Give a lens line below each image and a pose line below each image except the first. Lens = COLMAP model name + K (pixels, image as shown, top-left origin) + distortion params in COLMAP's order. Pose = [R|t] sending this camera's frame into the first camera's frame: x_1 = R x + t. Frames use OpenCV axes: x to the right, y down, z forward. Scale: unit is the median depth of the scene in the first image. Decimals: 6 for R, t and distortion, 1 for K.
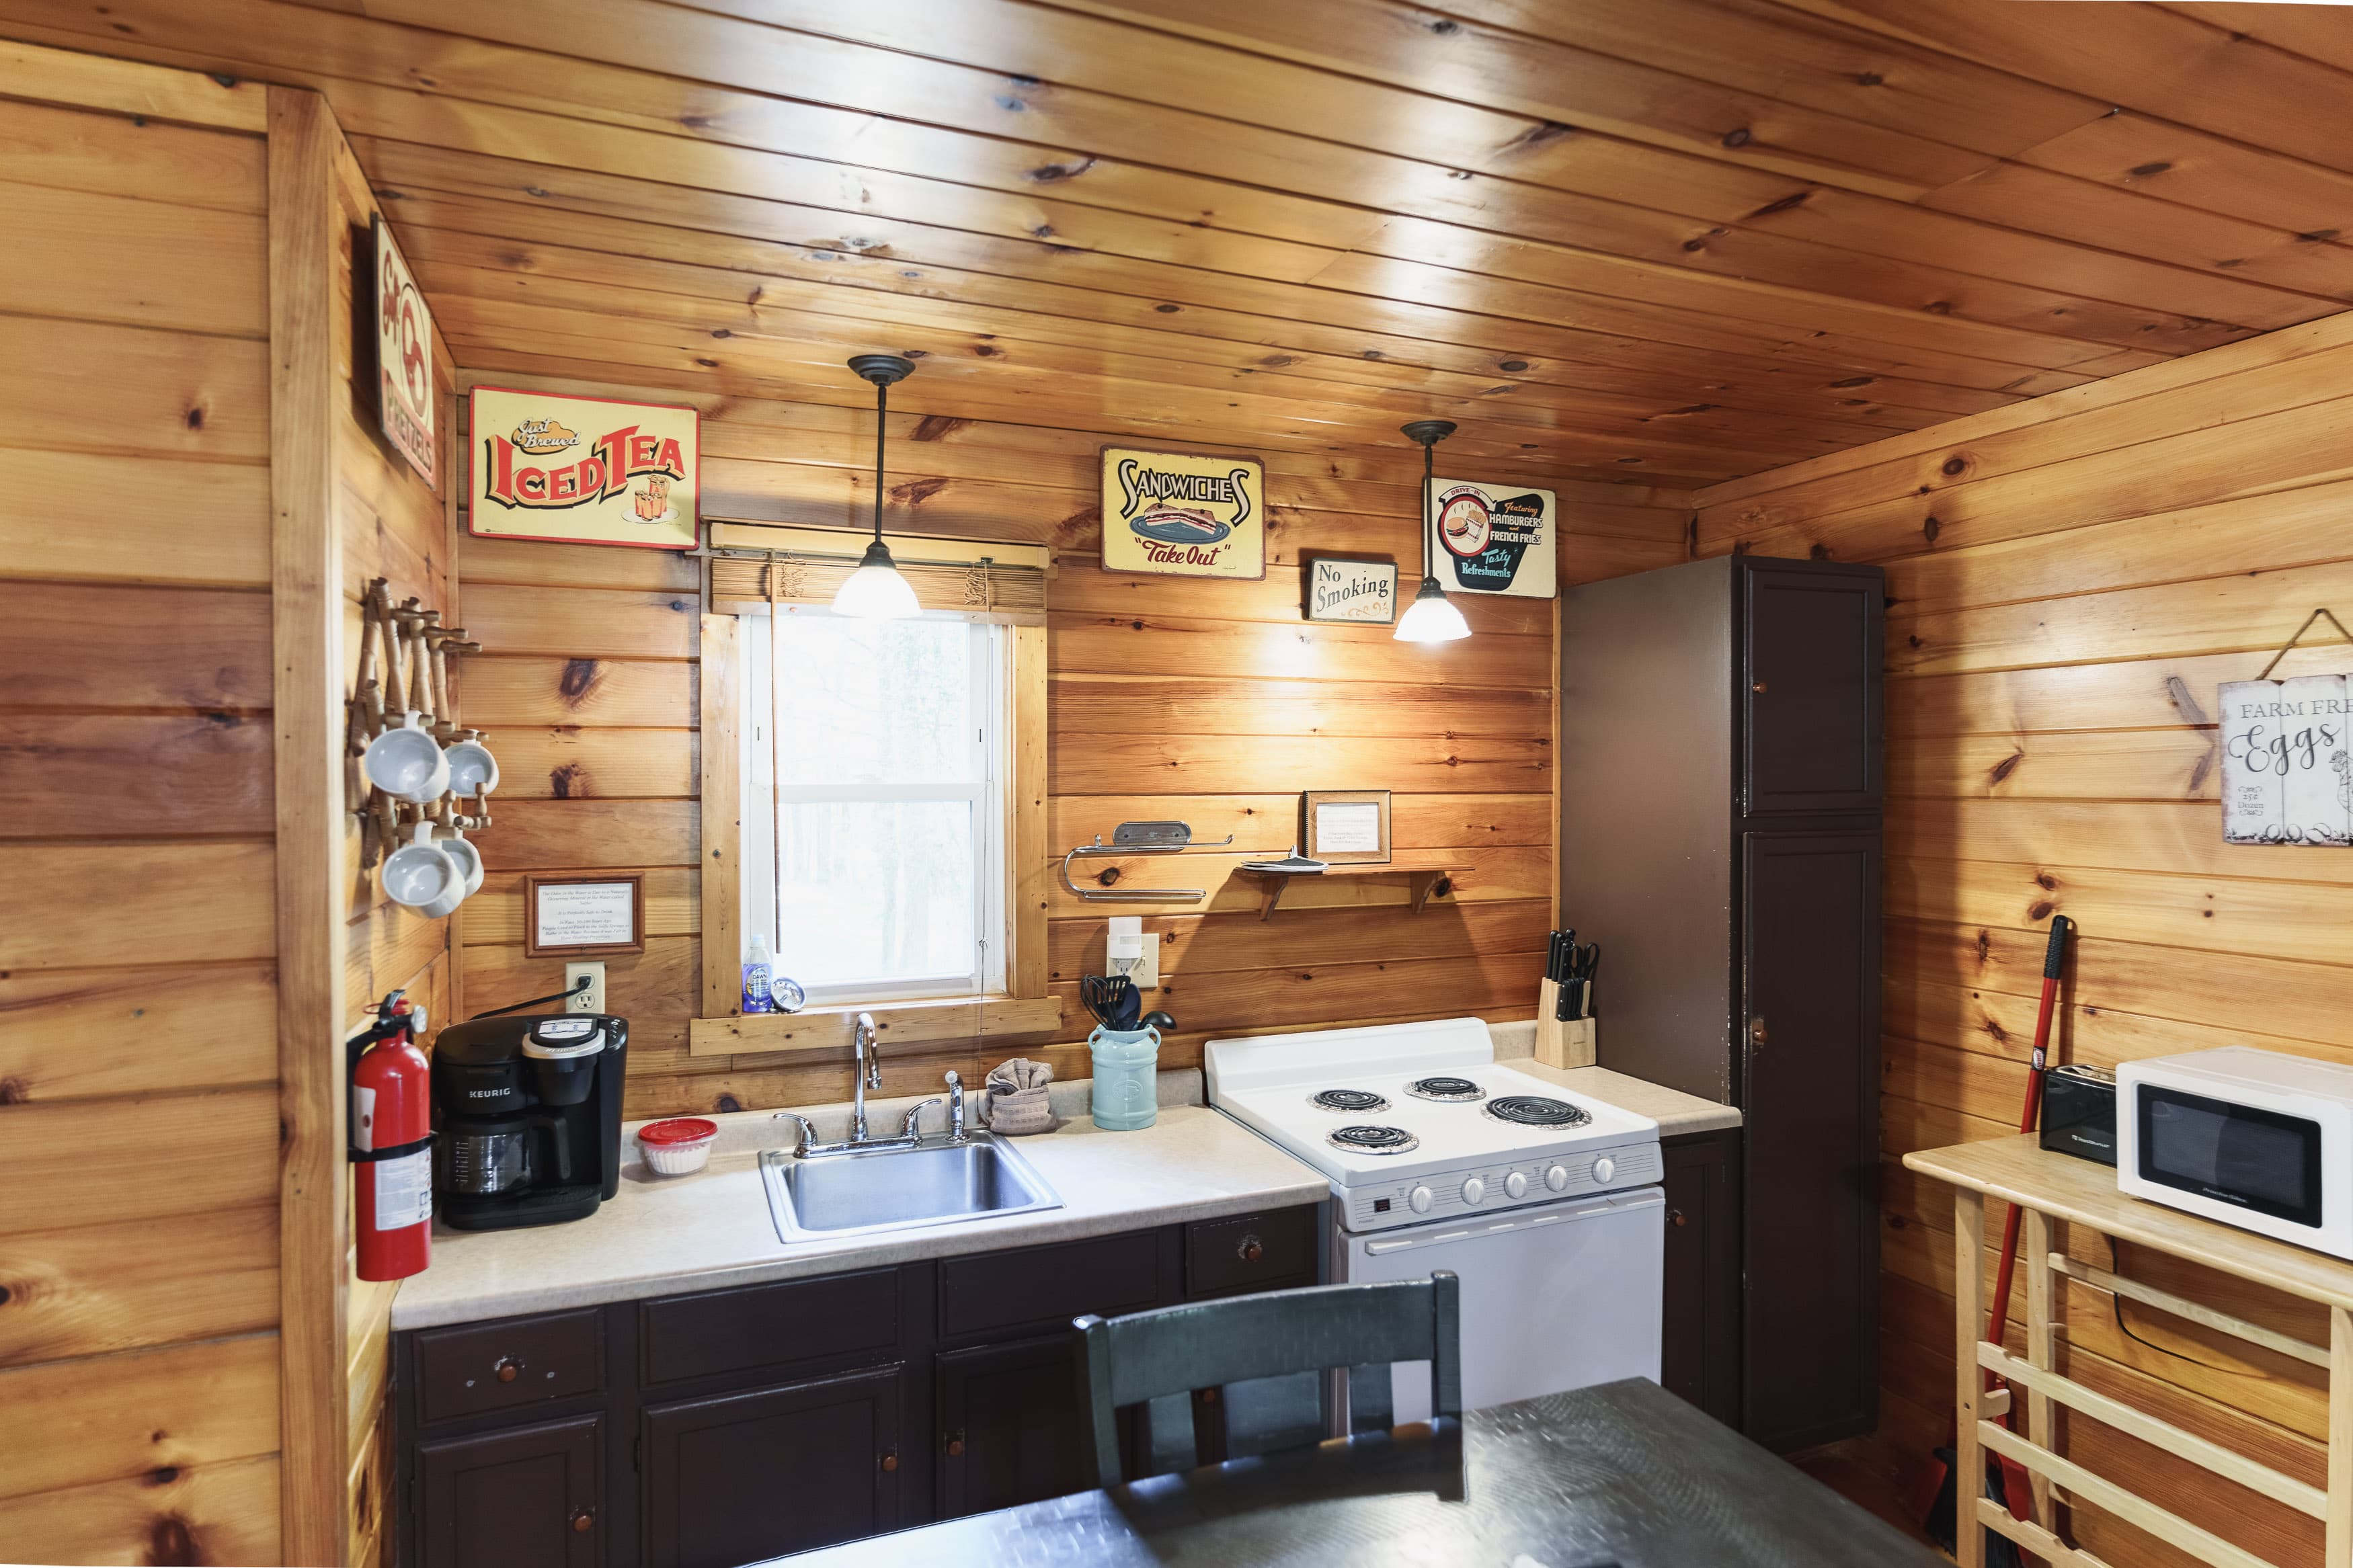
lens RADIAL K [[1296.3, 0, 1179.4], [0, 1296.3, 784.6], [0, 0, 1]] dist [-0.009140, 0.006472]
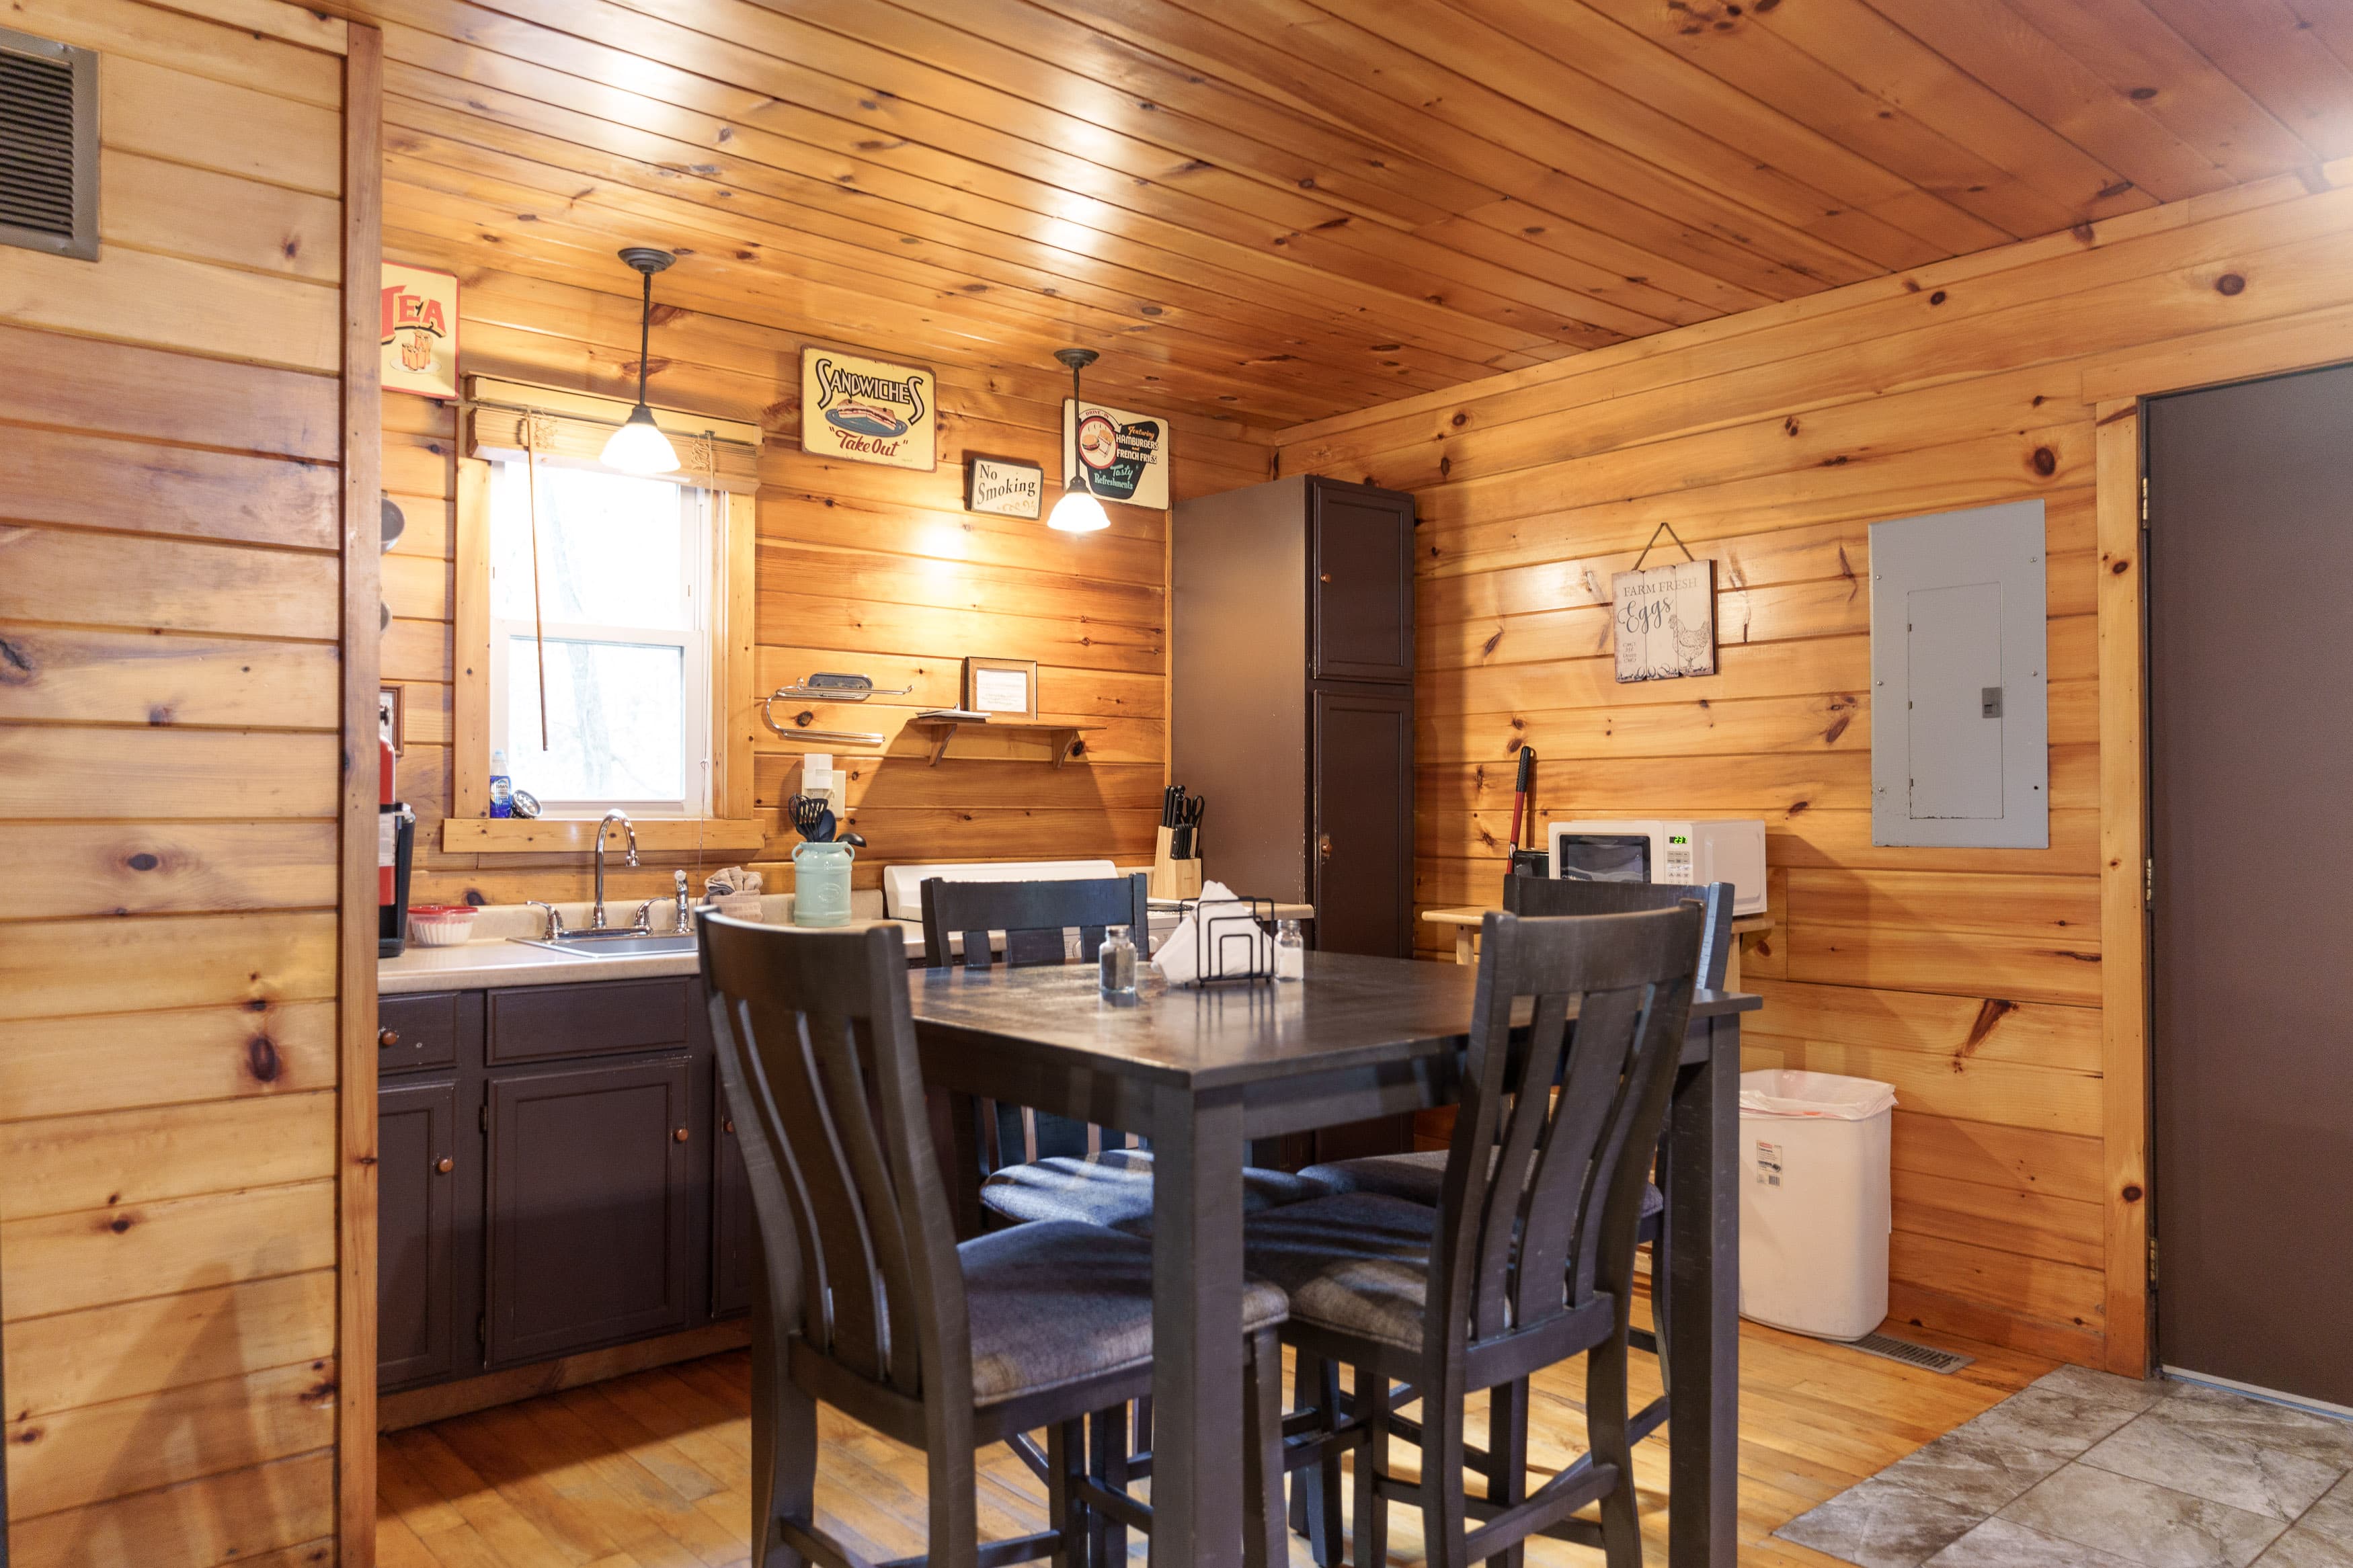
lens RADIAL K [[1603.0, 0, 1183.1], [0, 1603.0, 782.2], [0, 0, 1]] dist [-0.006341, 0.007244]
pose [[0.947677, 0.006982, 0.319154, -0.215912], [0.000425, 0.999732, -0.023133, 0.183238], [-0.319230, 0.022058, 0.947420, -0.514987]]
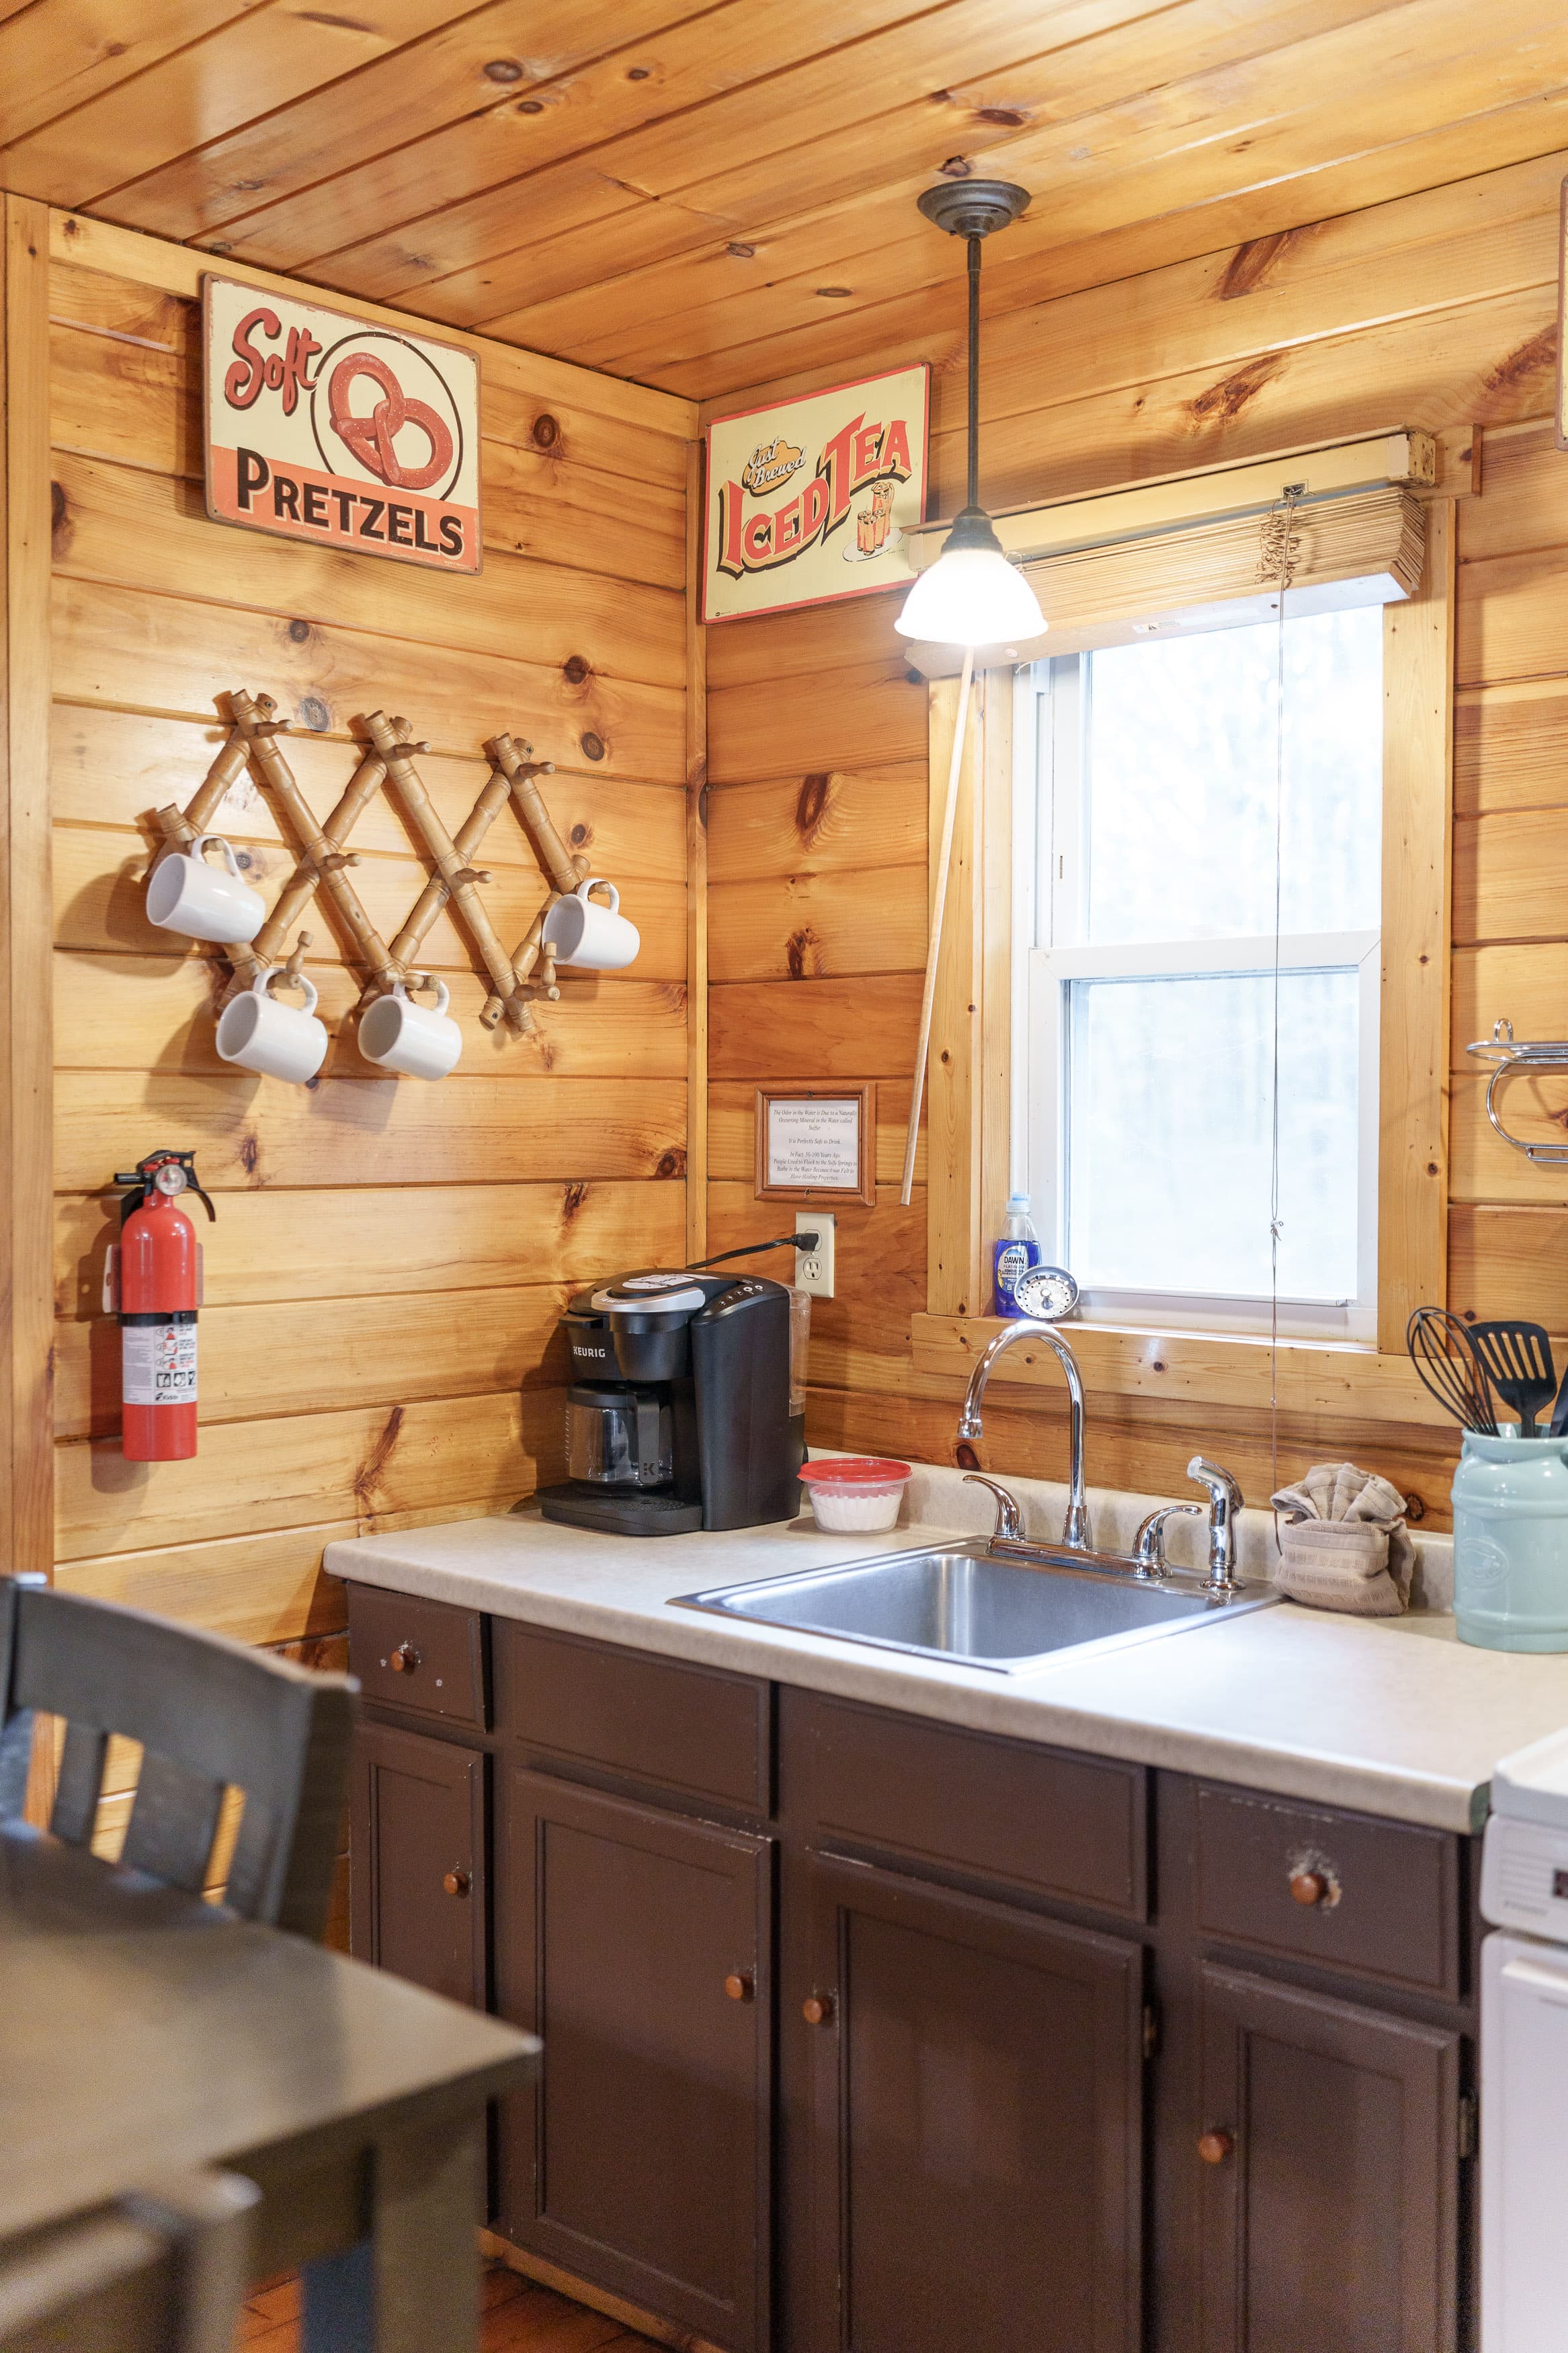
lens RADIAL K [[2361.6, 0, 780.1], [0, 2361.6, 1176.6], [0, 0, 1]] dist [0.007589, 0.000000]
pose [[0.415455, 0.026782, -0.909219, 0.673811], [-0.010858, 0.999641, 0.024483, 0.085250], [0.909549, -0.000299, 0.415597, 0.447838]]
